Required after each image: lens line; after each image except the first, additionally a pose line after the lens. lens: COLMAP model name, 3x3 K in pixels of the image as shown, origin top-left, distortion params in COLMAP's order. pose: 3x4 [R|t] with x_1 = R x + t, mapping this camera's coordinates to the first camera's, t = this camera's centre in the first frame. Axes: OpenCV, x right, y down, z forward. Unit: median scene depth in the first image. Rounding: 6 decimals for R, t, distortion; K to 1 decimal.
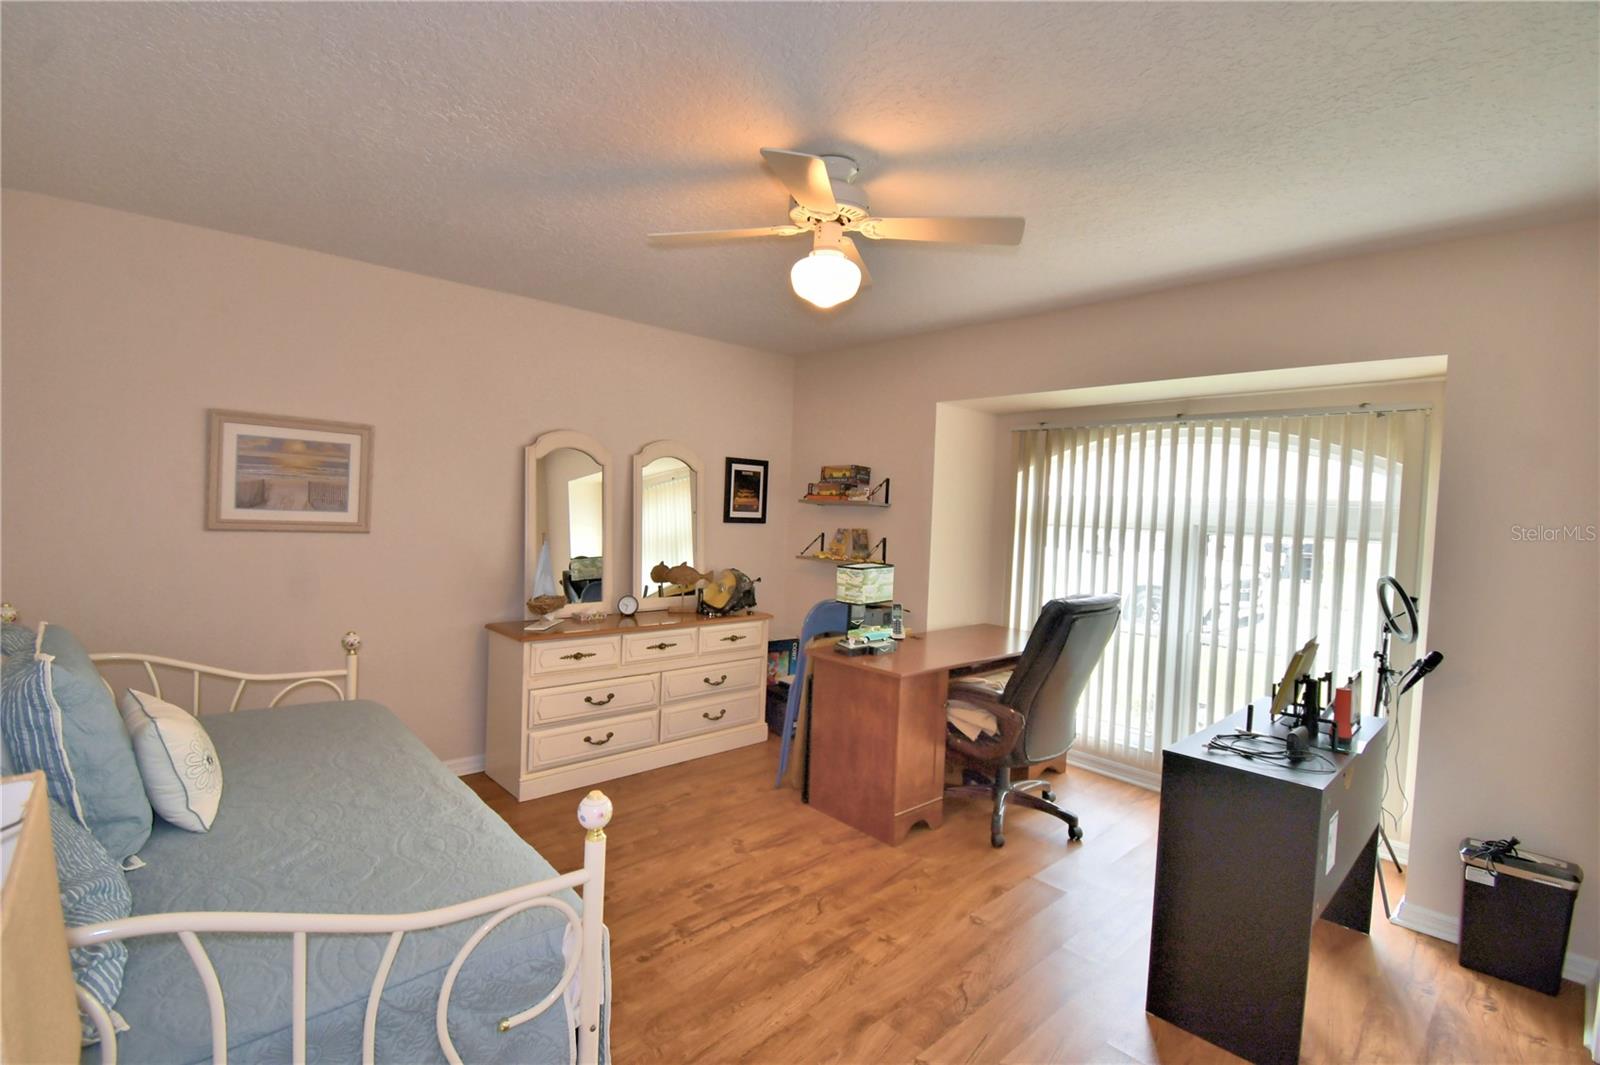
lens RADIAL K [[711.4, 0, 779.2], [0, 711.4, 531.4], [0, 0, 1]] dist [0.000783, -0.025049]
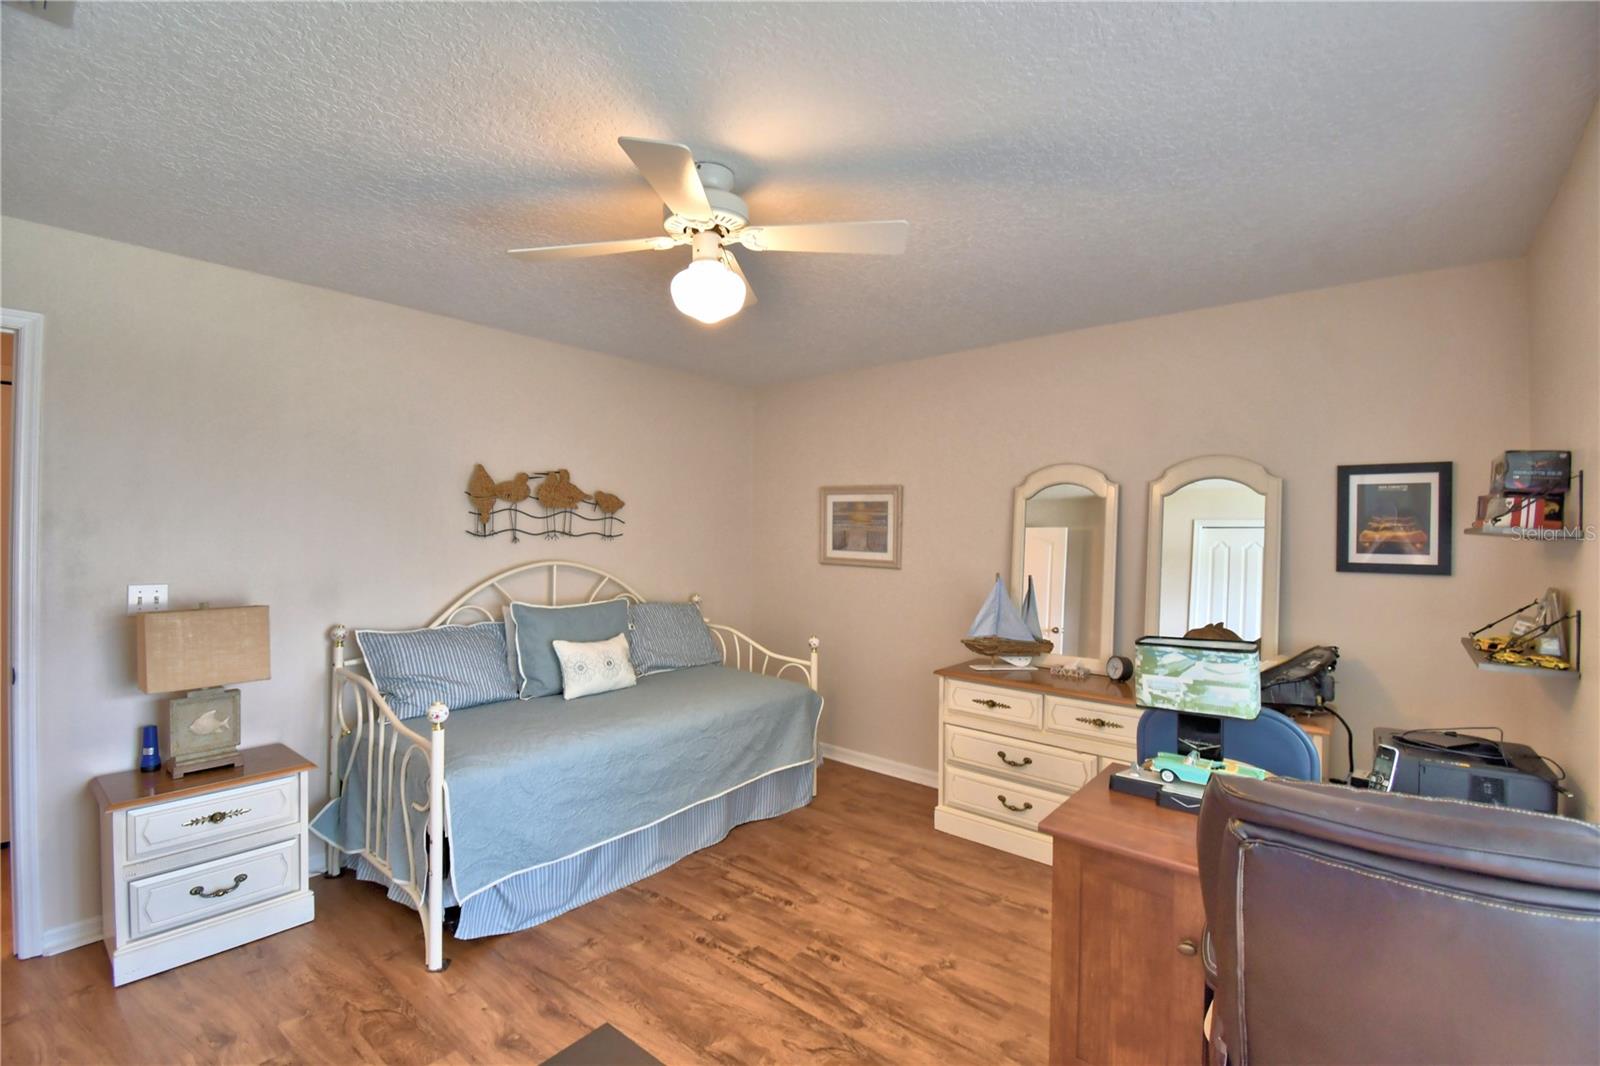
lens RADIAL K [[683.9, 0, 800.0], [0, 683.9, 533.0], [0, 0, 1]] dist [0.028471, -0.028576]
pose [[0.164298, -0.036231, -0.985745, 0.636818], [-0.039305, 0.998291, -0.043243, -0.002499], [0.985627, 0.045850, 0.162593, 0.642420]]
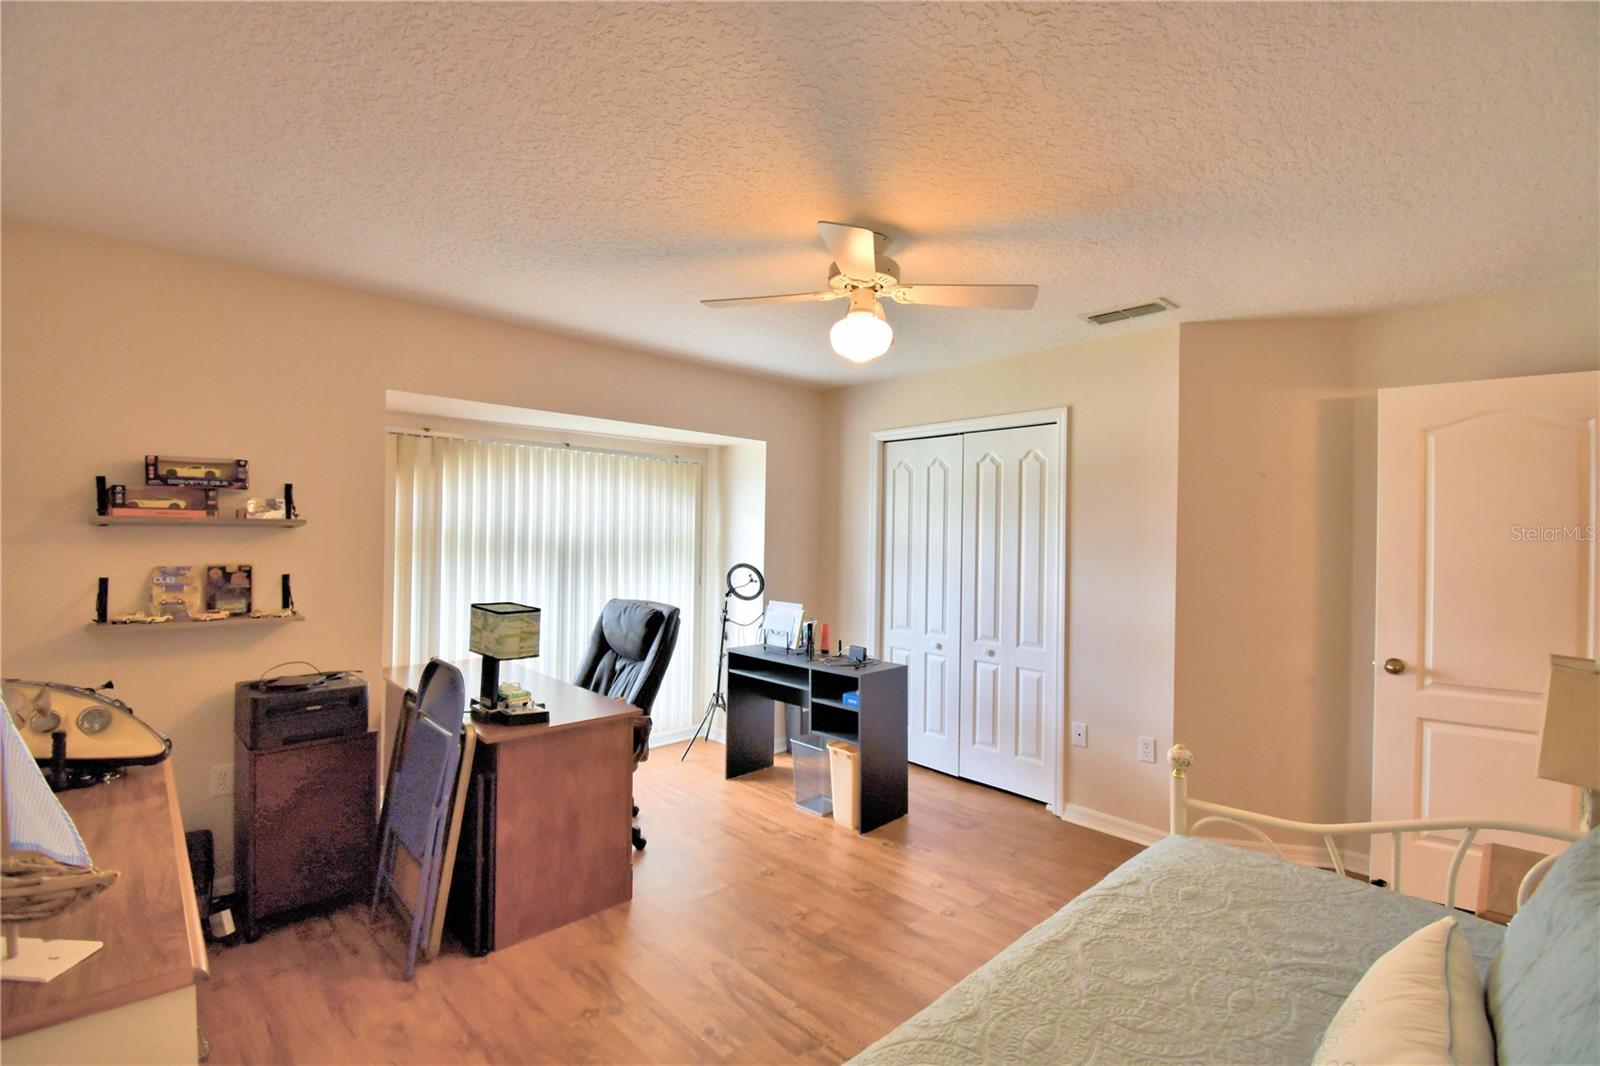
lens RADIAL K [[711.4, 0, 779.2], [0, 711.4, 531.9], [0, 0, 1]] dist [0.000783, -0.025049]
pose [[-0.023684, -0.037486, 0.999016, -0.695077], [0.021330, 0.999050, 0.037993, -0.060873], [-0.999492, 0.022209, -0.022862, 0.756807]]
